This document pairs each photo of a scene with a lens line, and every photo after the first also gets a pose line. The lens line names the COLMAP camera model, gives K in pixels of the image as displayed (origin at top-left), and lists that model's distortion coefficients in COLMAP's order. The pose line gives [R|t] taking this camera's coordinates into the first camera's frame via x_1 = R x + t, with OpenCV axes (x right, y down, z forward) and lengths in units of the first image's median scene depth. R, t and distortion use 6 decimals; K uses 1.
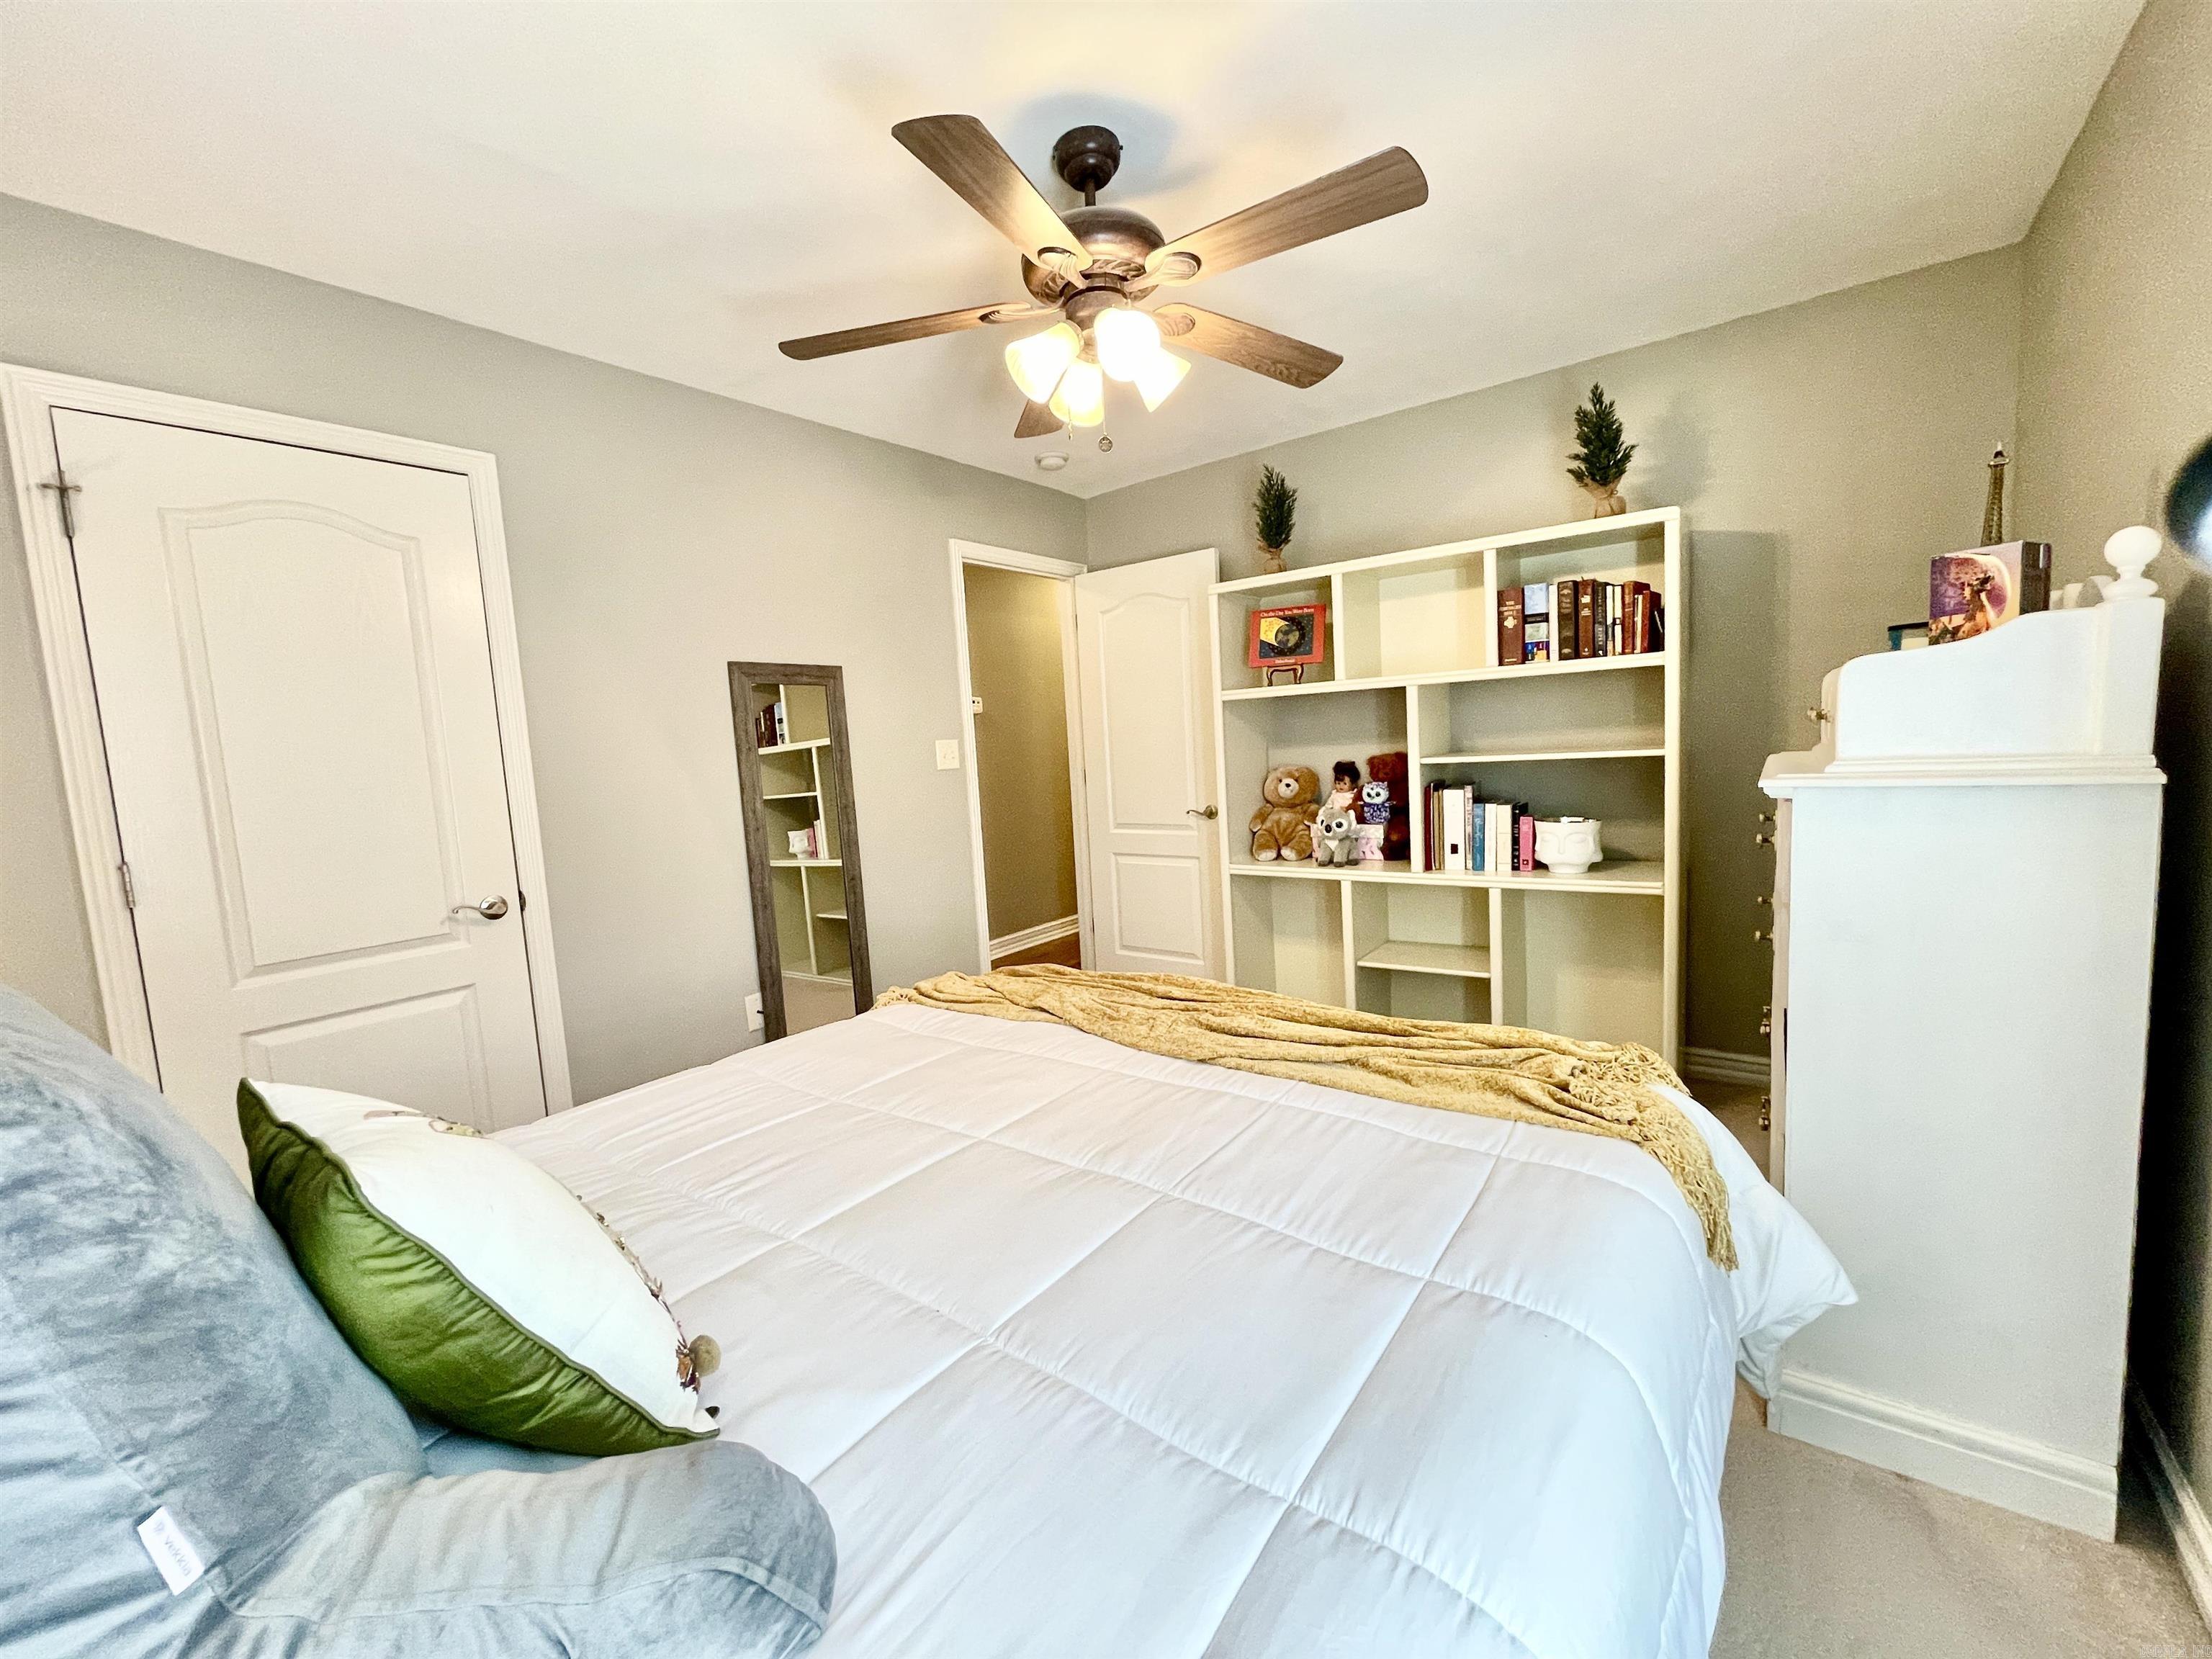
lens RADIAL K [[884.0, 0, 1099.4], [0, 884.0, 815.6], [0, 0, 1]] dist [-0.003013, -0.000053]
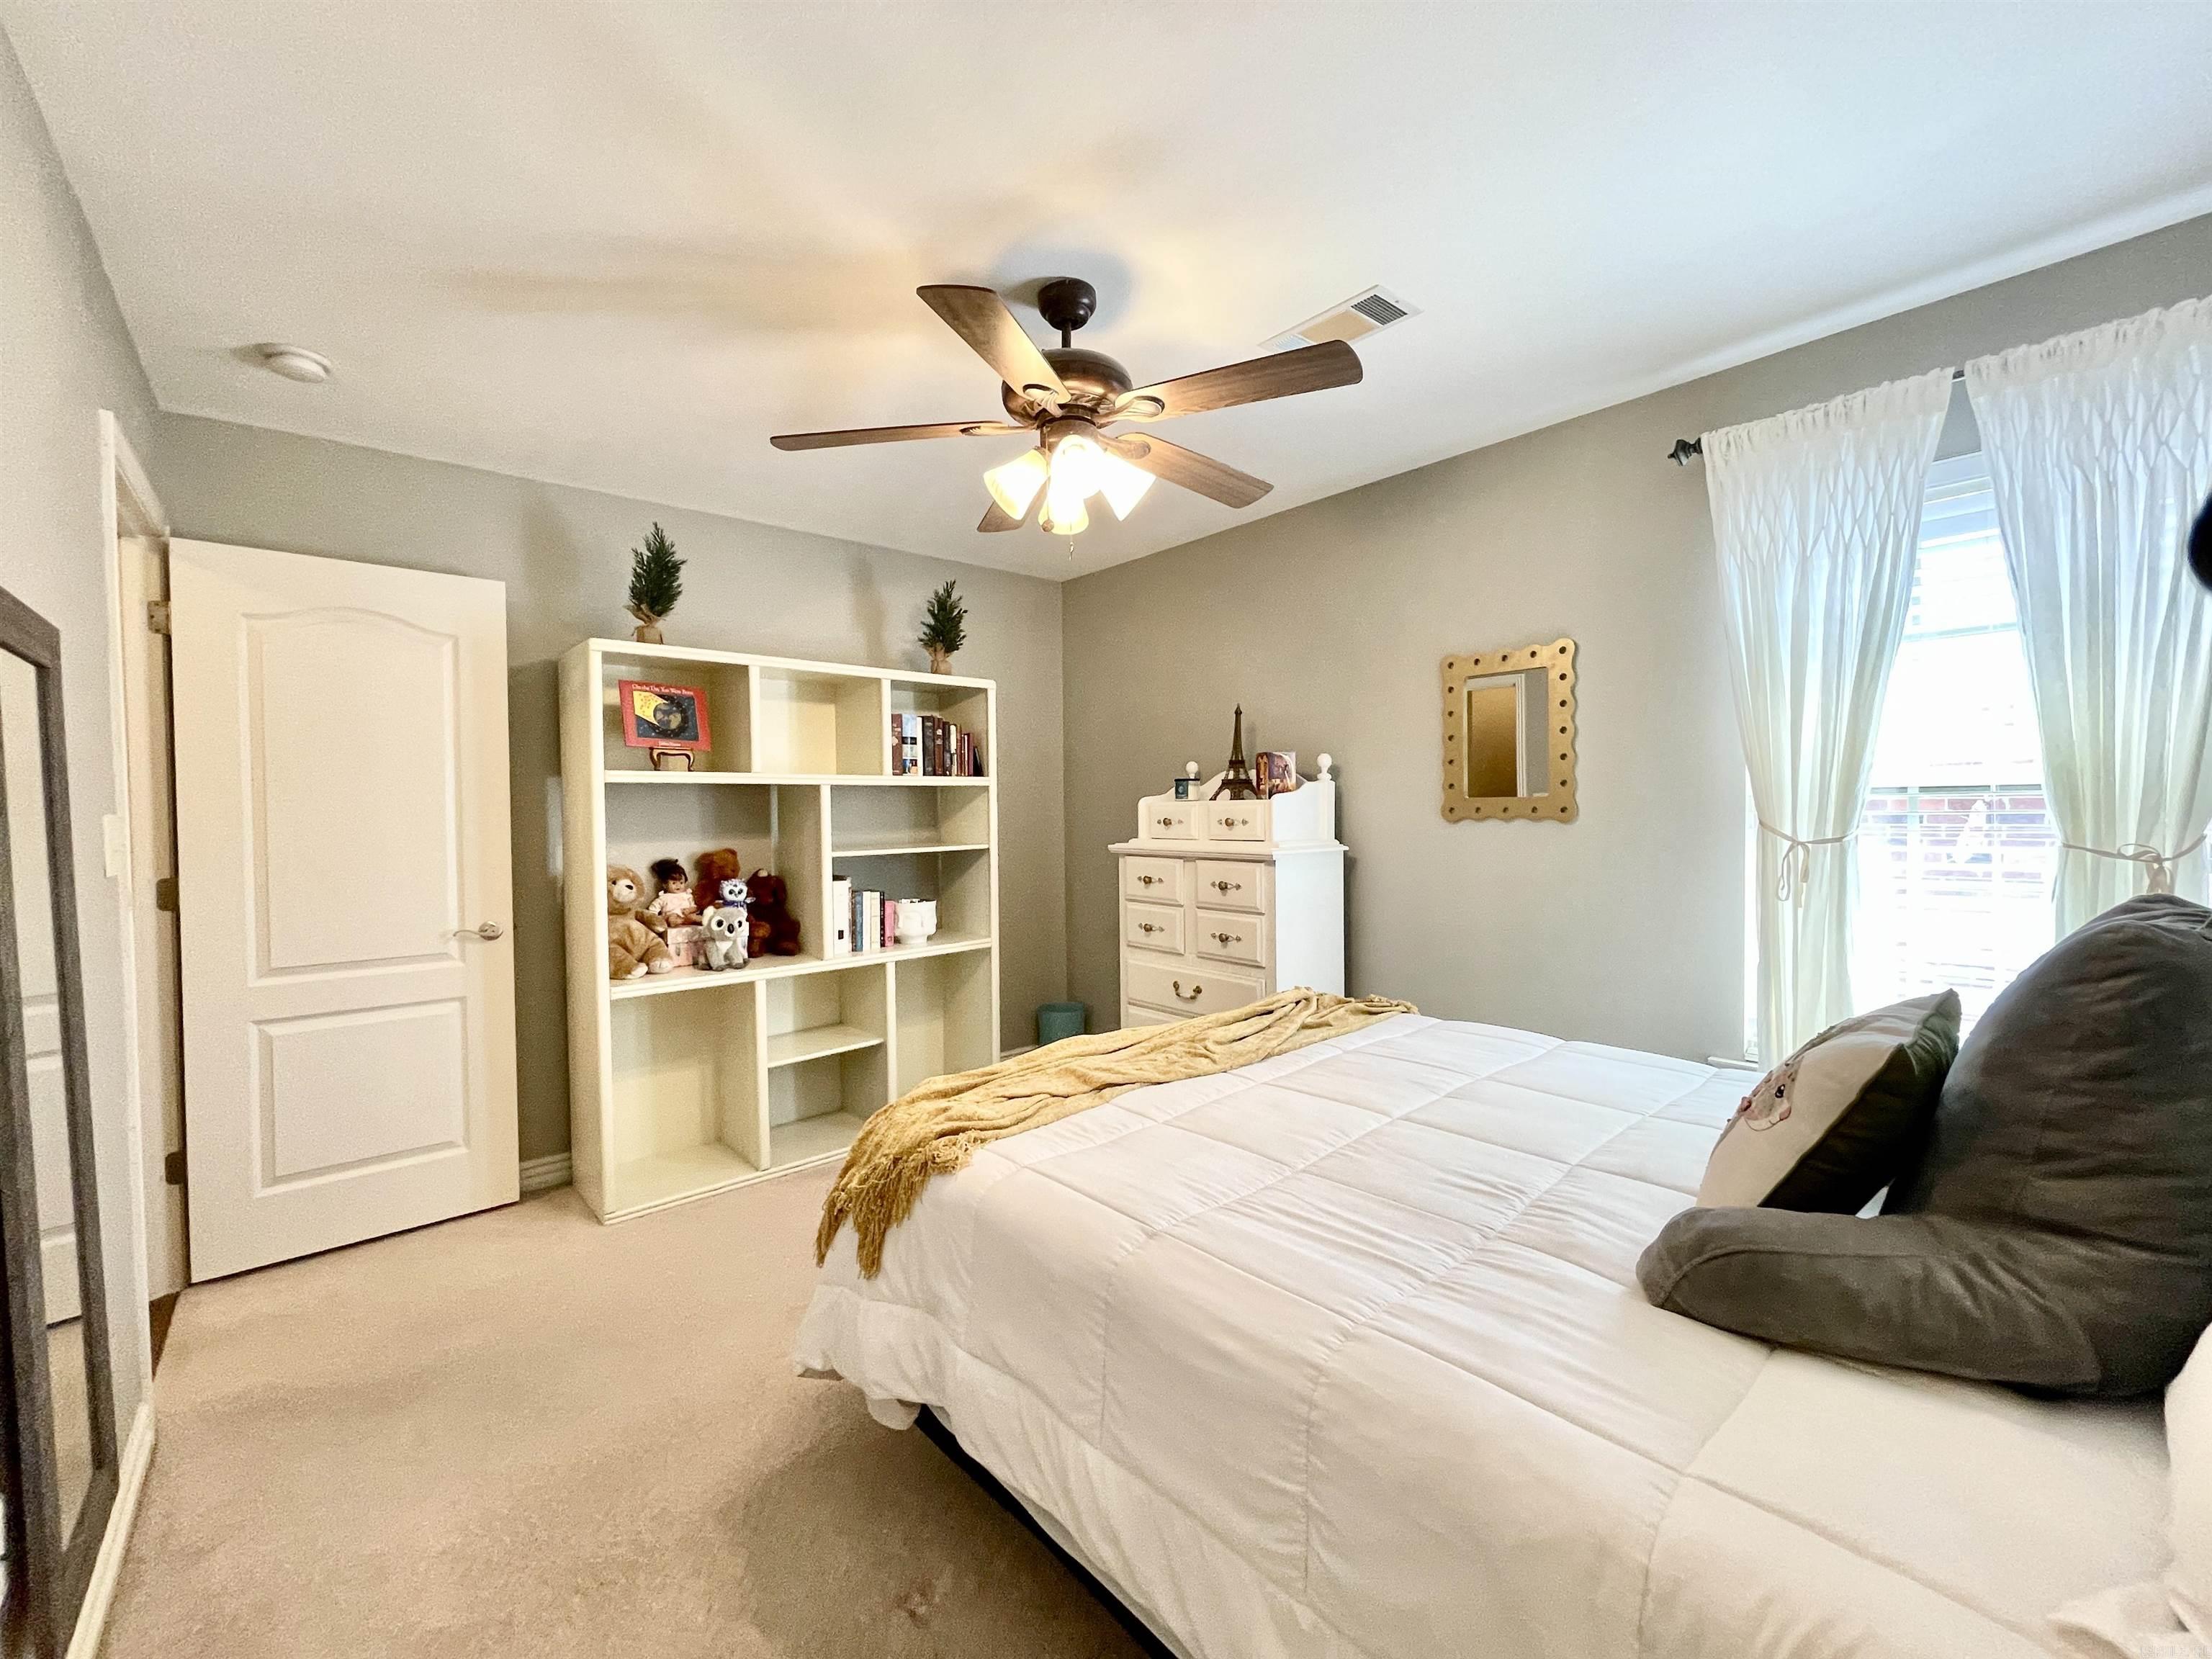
lens RADIAL K [[884.0, 0, 1094.2], [0, 884.0, 830.8], [0, 0, 1]] dist [-0.003013, -0.000053]
pose [[0.202015, 0.032439, 0.978845, -0.640006], [0.085801, 0.995022, -0.050683, -0.008696], [-0.975617, 0.094225, 0.198226, 0.476571]]
